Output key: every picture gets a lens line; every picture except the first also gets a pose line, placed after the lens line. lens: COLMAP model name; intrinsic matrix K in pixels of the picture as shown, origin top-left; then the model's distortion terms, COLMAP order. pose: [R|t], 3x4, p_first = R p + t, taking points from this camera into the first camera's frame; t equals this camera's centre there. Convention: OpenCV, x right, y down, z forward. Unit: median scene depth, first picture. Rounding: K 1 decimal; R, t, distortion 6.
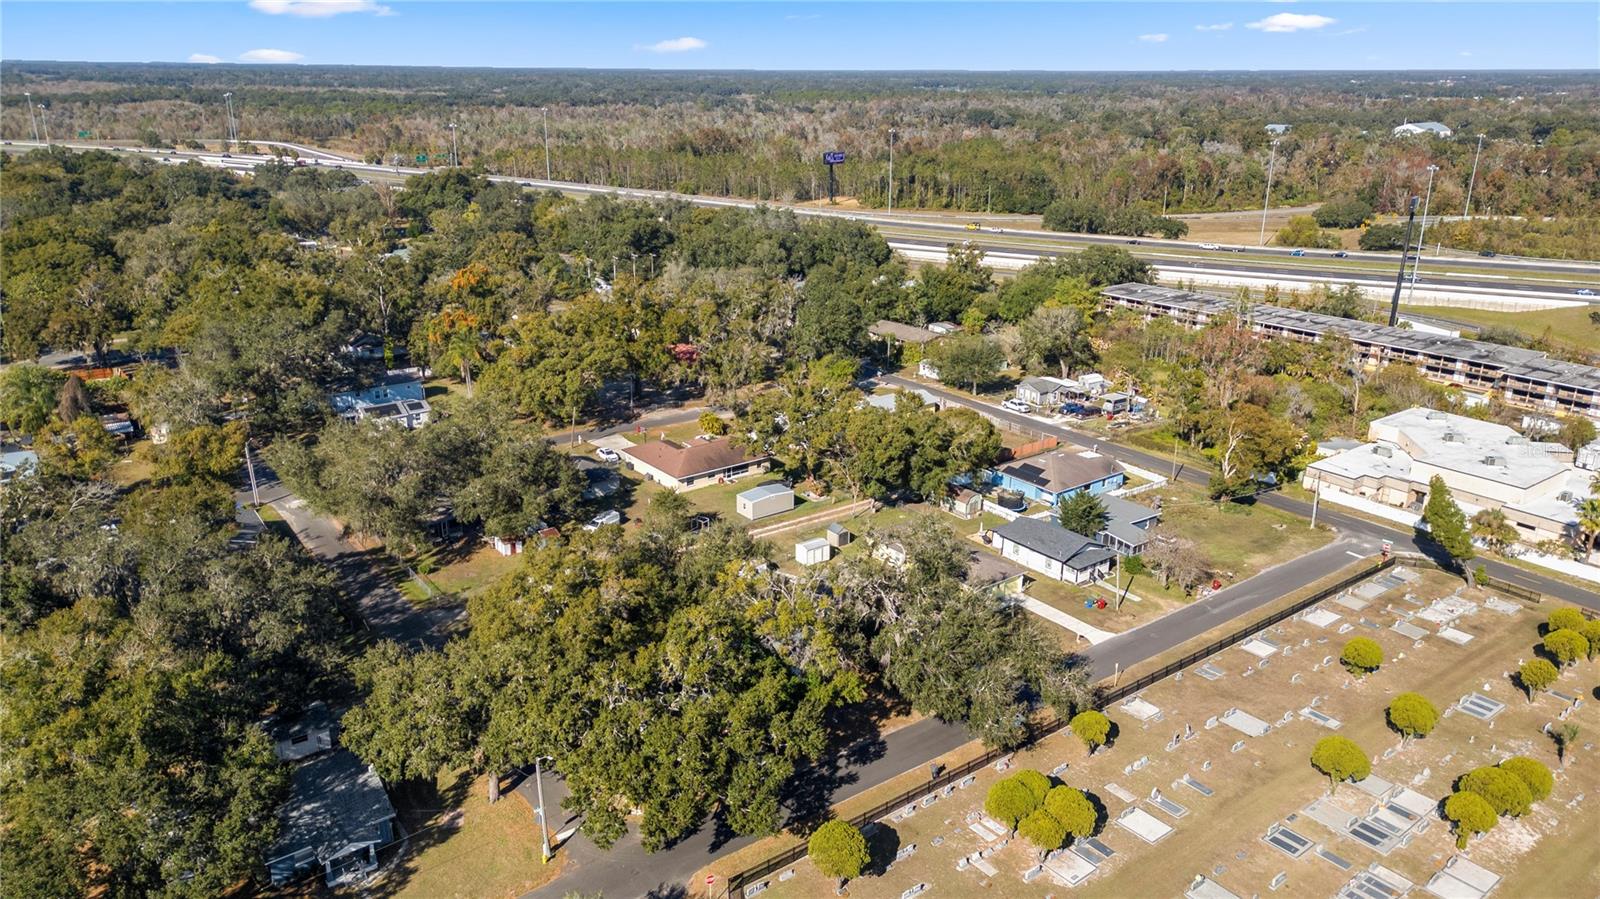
lens RADIAL K [[1091.6, 0, 800.0], [0, 1091.6, 449.5], [0, 0, 1]] dist [0.145591, -0.215509]
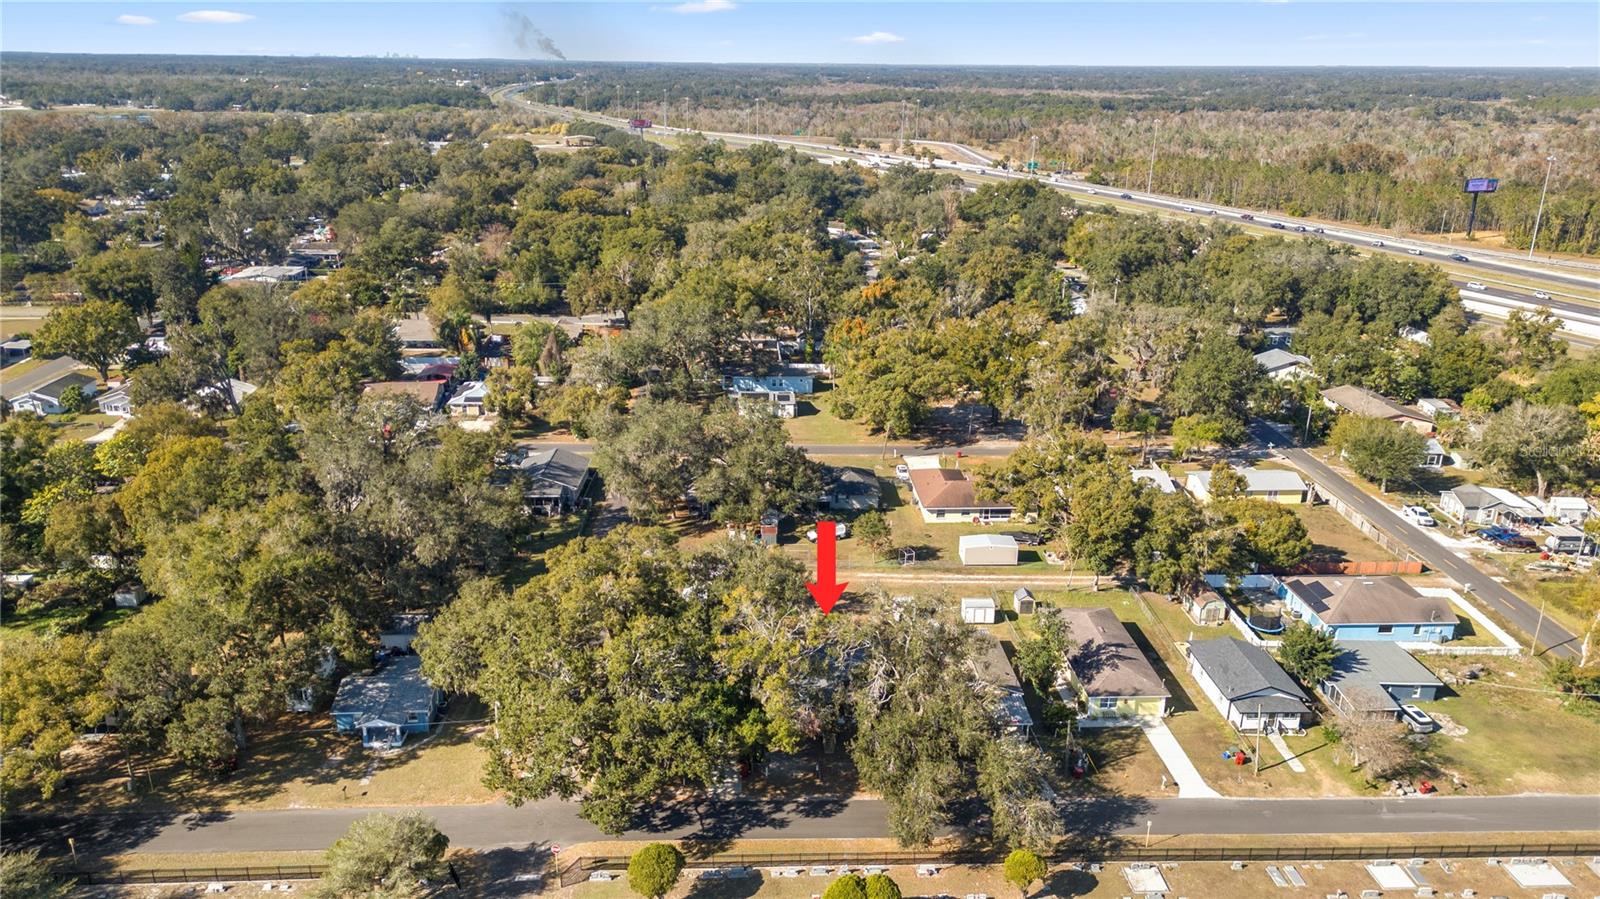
lens RADIAL K [[1091.6, 0, 800.0], [0, 1091.6, 449.5], [0, 0, 1]] dist [0.145591, -0.215509]
pose [[0.827168, 0.186622, -0.530061, 0.308836], [-0.187671, 0.980830, 0.052465, -0.056124], [0.529691, 0.056079, 0.846335, 0.072074]]
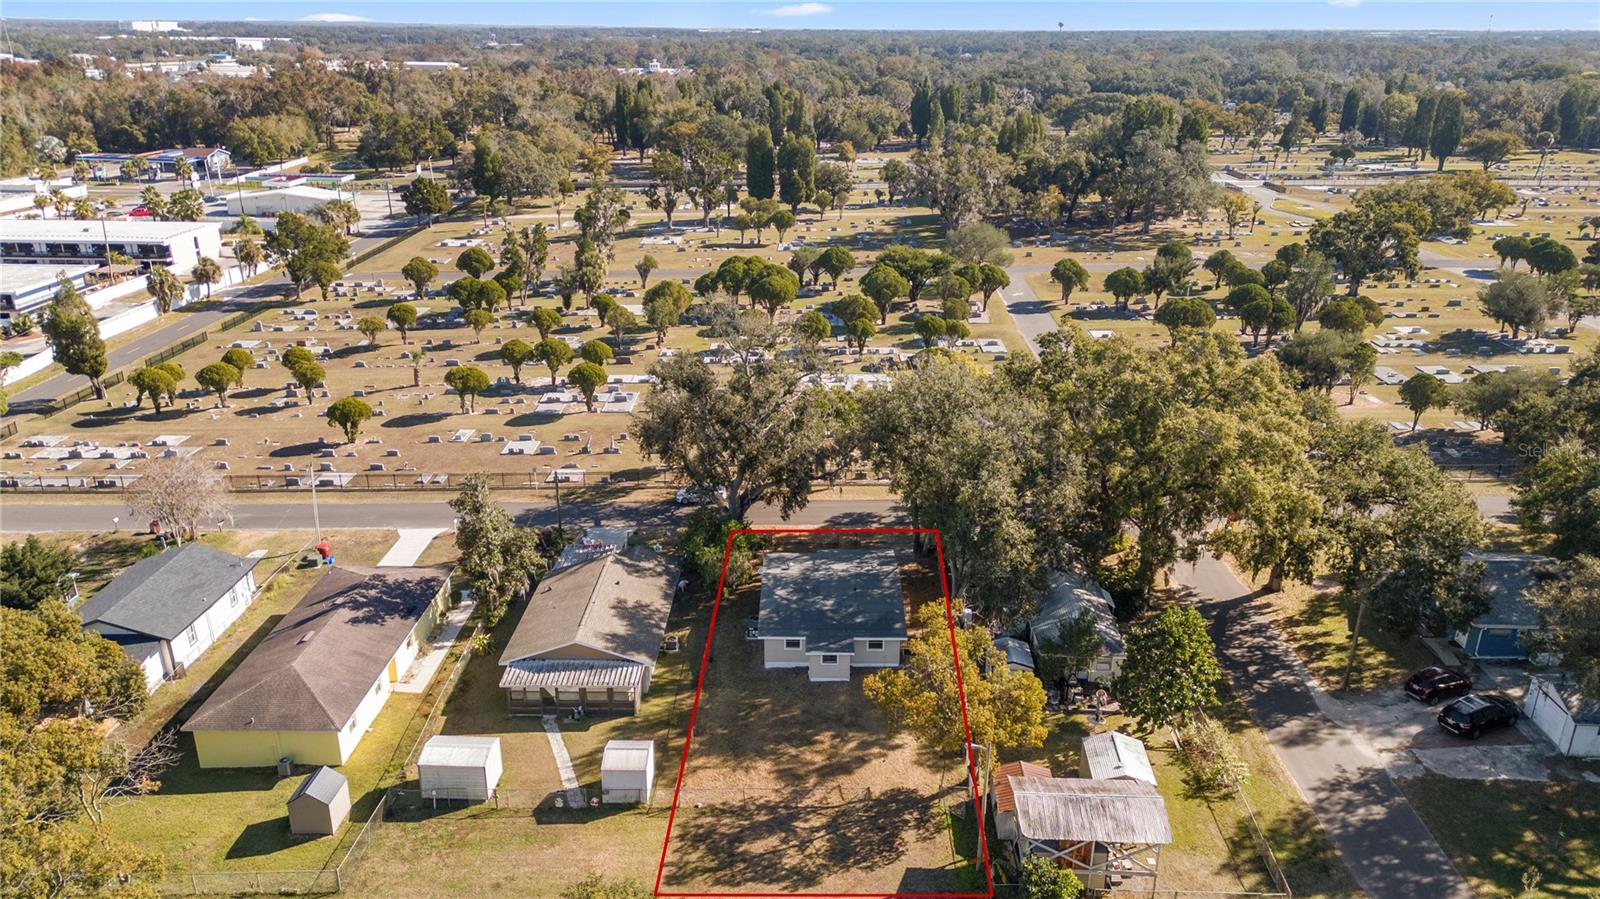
lens RADIAL K [[1123.0, 0, 806.8], [0, 1123.0, 450.7], [0, 0, 1]] dist [0.107182, -0.113648]
pose [[-0.786705, -0.219249, 0.577084, -0.274551], [0.192051, 0.801497, 0.566321, -0.193837], [-0.586696, 0.556357, -0.588434, 0.937666]]
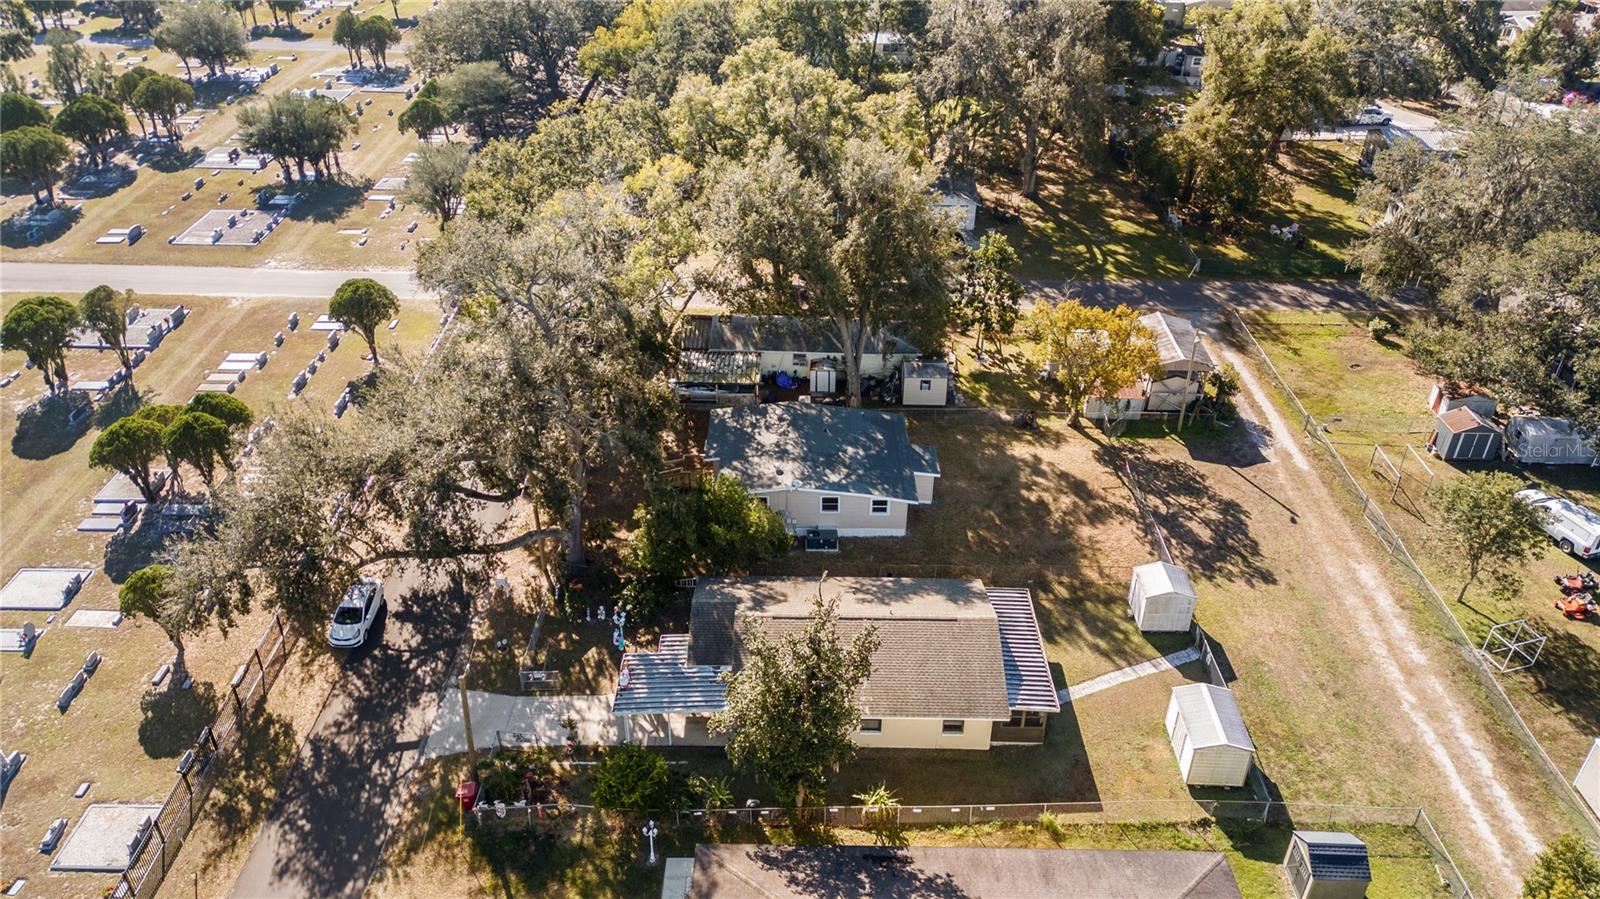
lens RADIAL K [[1091.6, 0, 800.0], [0, 1091.6, 449.5], [0, 0, 1]] dist [0.145591, -0.215509]
pose [[-0.609982, 0.422682, -0.670270, 0.241088], [-0.260896, 0.691571, 0.673545, -0.145233], [0.748235, 0.585721, -0.311570, 0.807836]]
